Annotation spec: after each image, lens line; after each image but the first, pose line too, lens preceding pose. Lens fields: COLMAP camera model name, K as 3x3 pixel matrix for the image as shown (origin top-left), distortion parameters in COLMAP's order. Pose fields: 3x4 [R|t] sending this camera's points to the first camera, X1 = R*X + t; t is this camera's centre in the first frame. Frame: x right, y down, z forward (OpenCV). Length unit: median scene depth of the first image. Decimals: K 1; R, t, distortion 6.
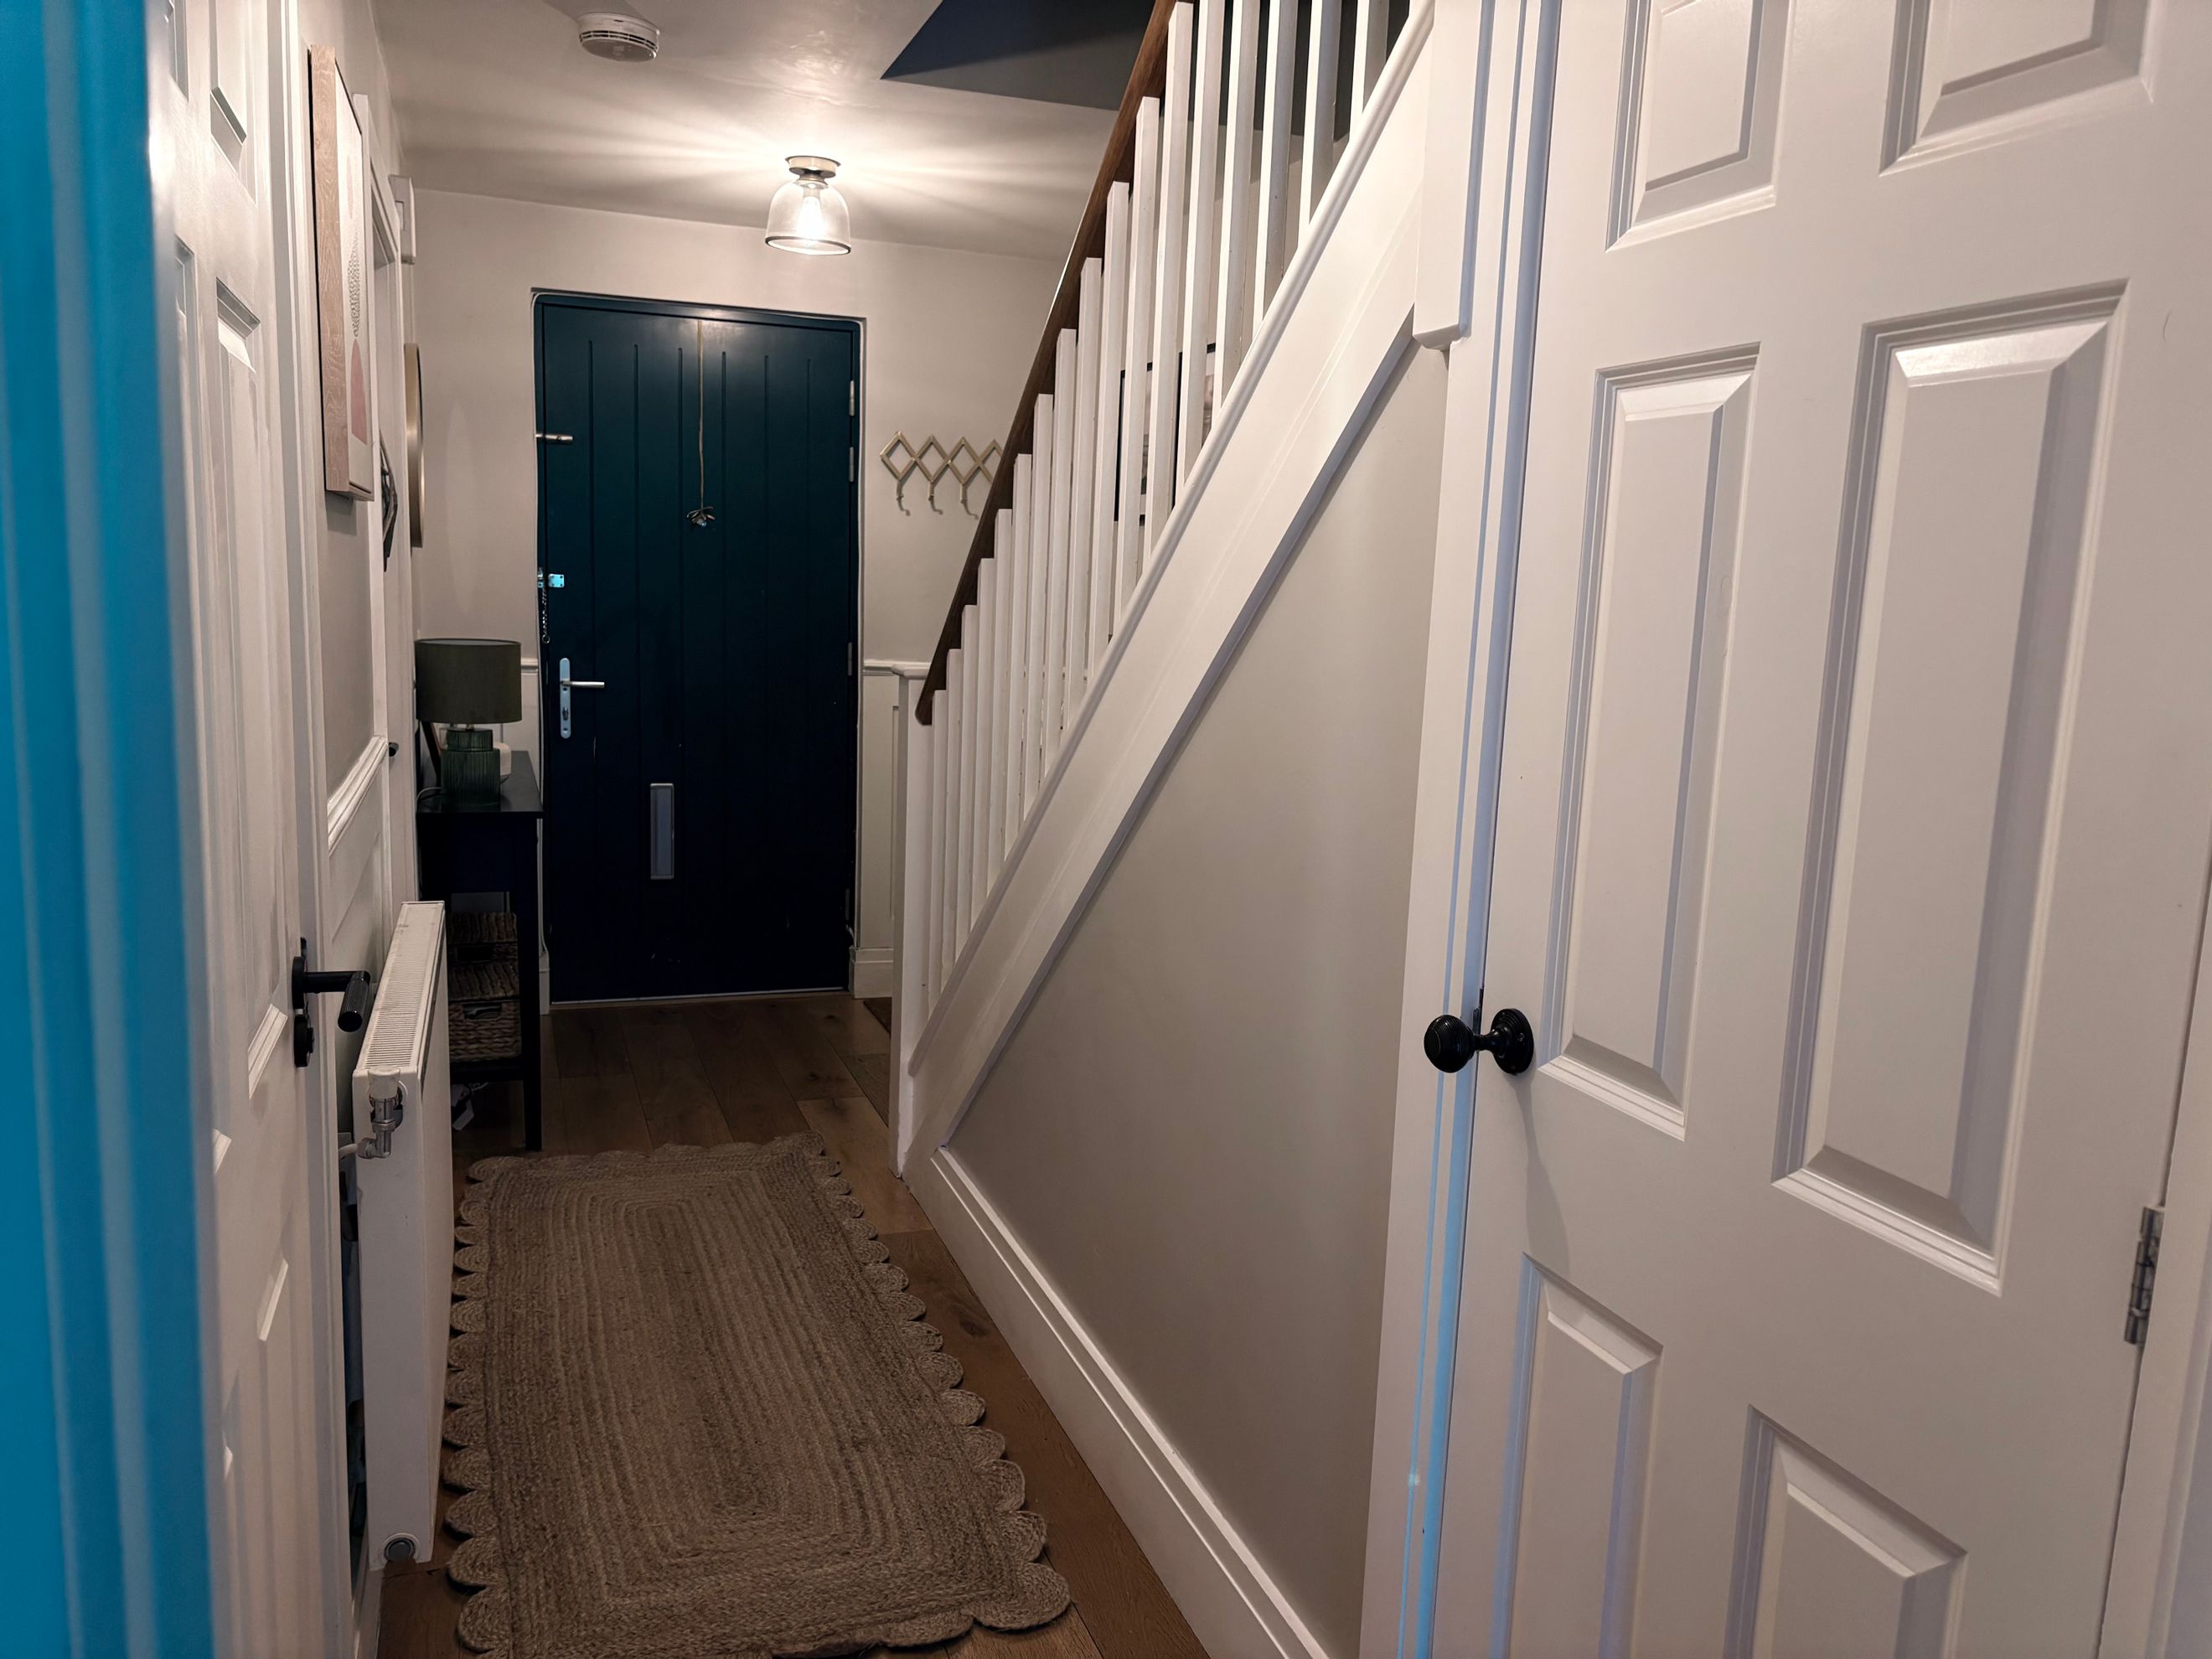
lens RADIAL K [[1662.0, 0, 1111.0], [0, 1662.0, 834.5], [0, 0, 1]] dist [-0.000359, -0.020231]
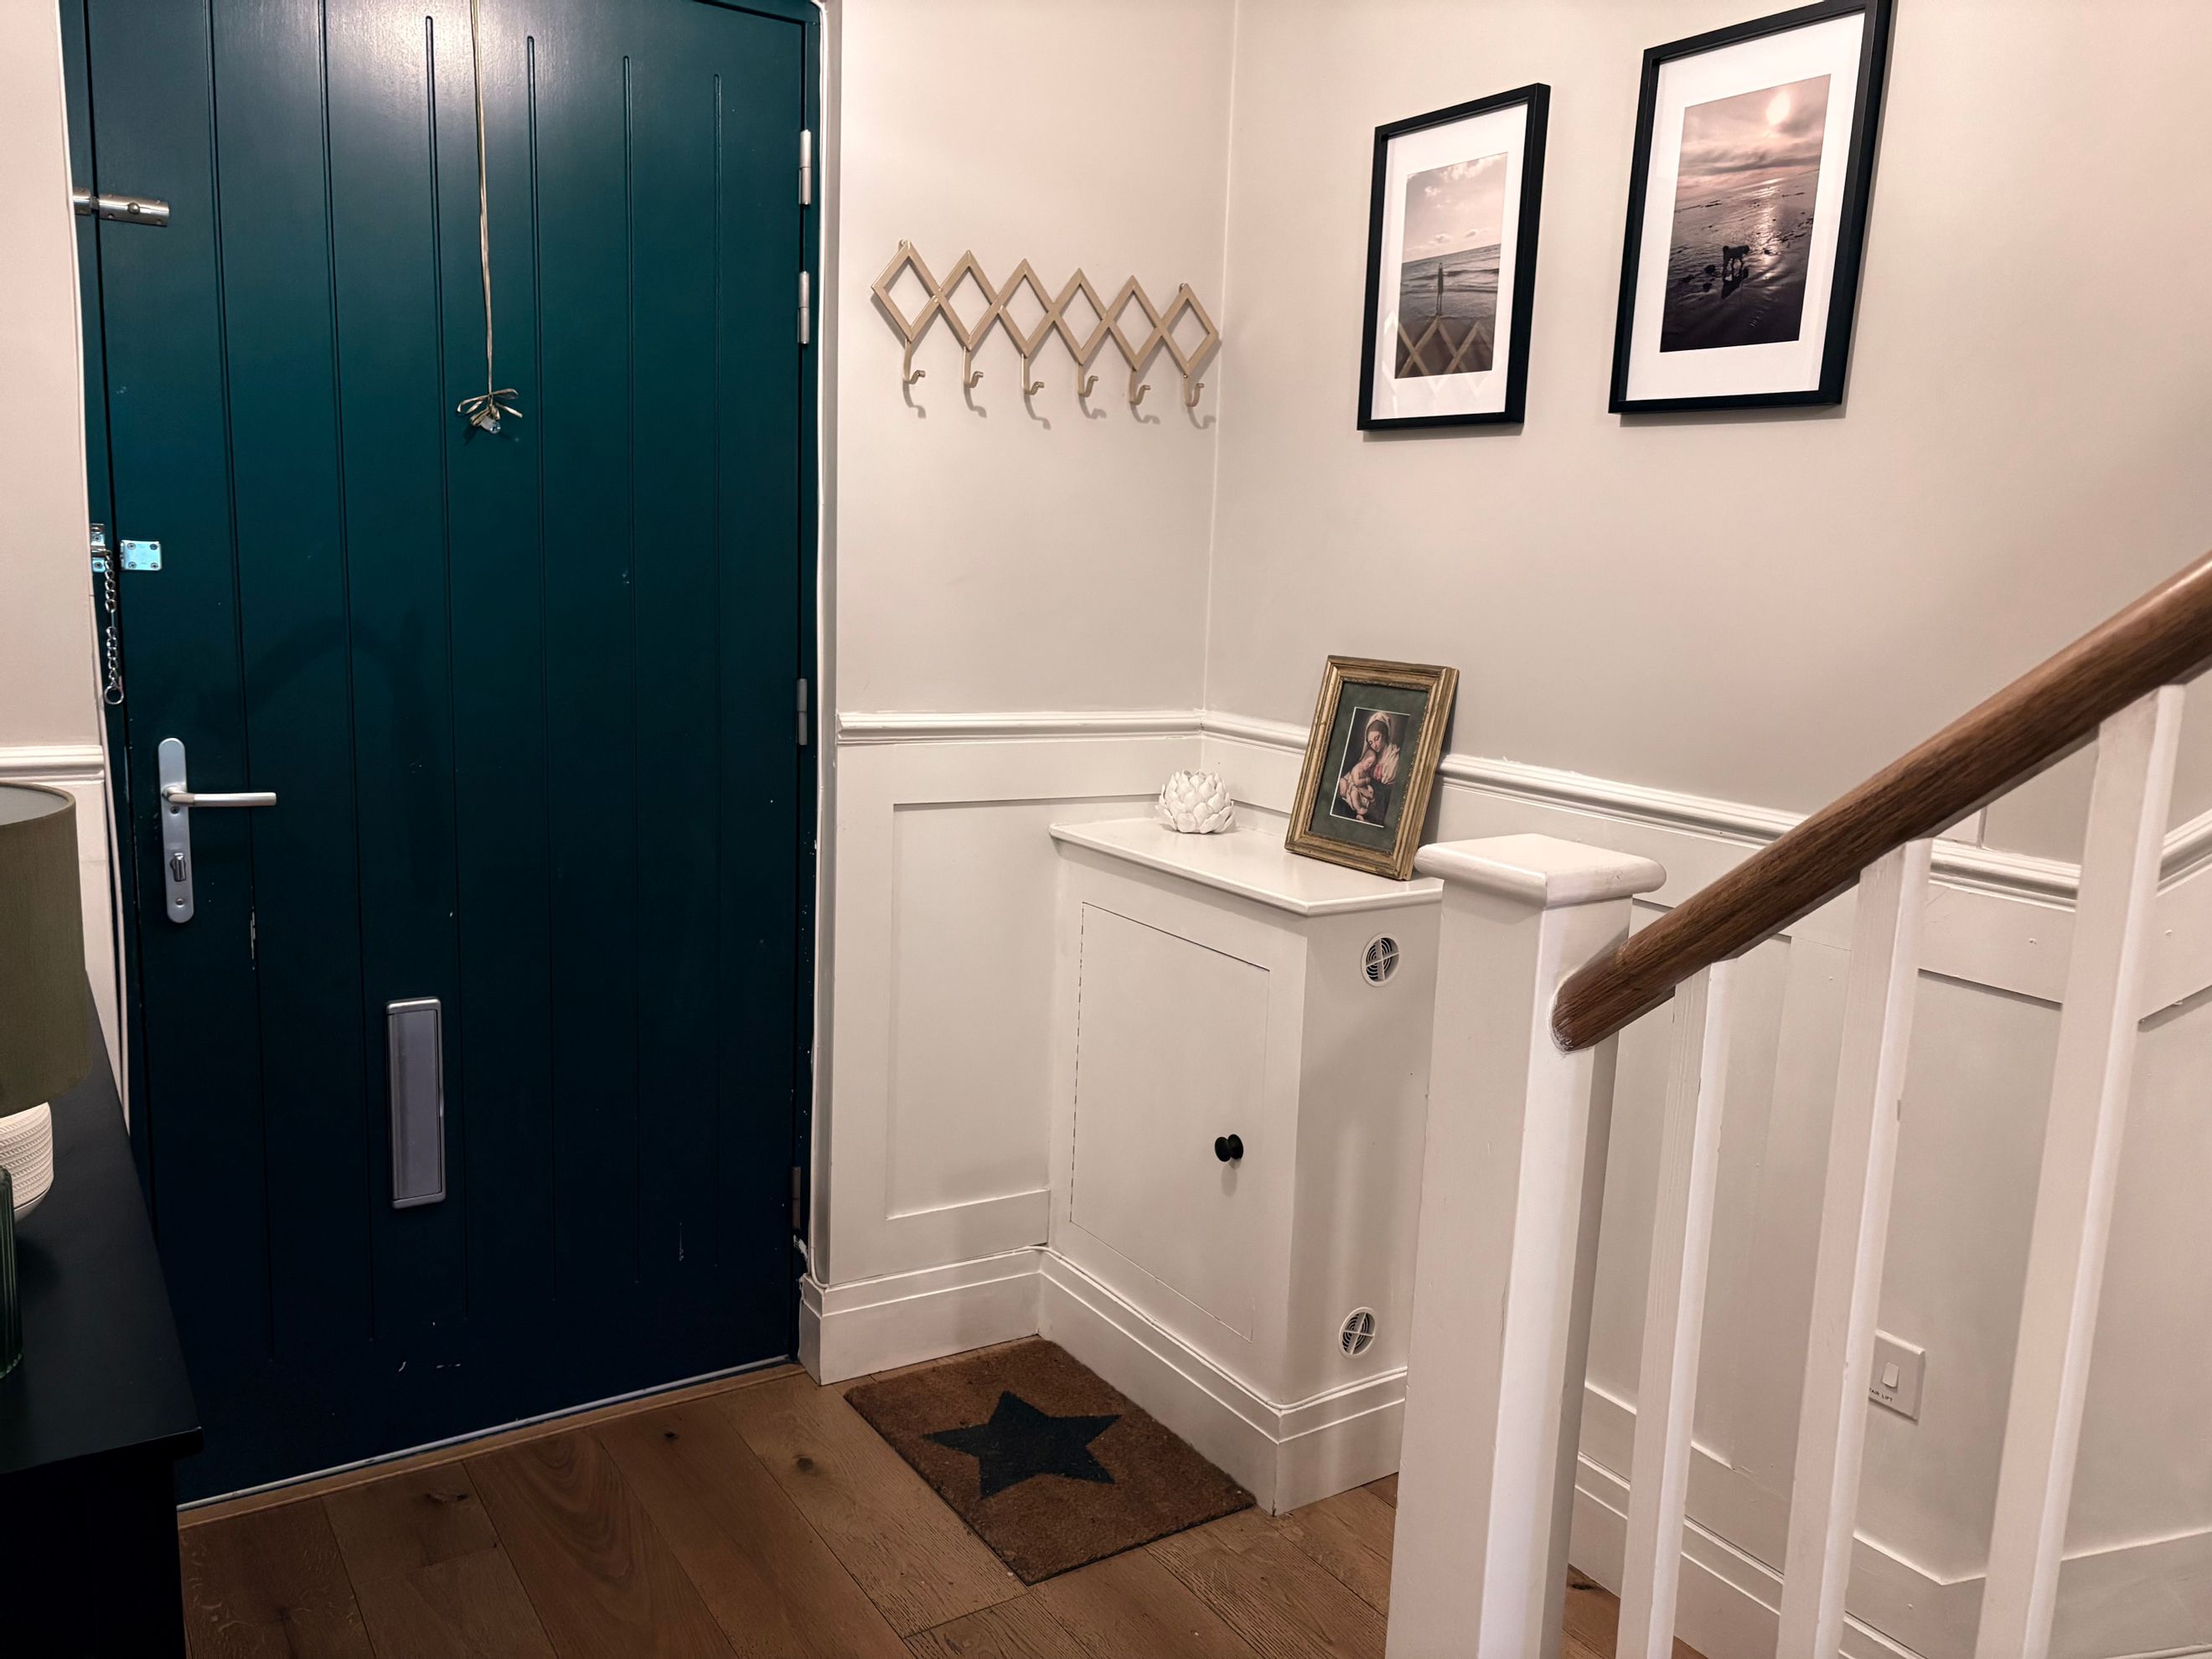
lens RADIAL K [[1662.0, 0, 1096.6], [0, 1662.0, 831.8], [0, 0, 1]] dist [-0.000359, -0.020231]
pose [[0.978893, -0.039408, 0.200536, -0.176617], [0.036953, 0.999189, 0.015974, -0.077345], [-0.201003, -0.008226, 0.979556, 0.518199]]
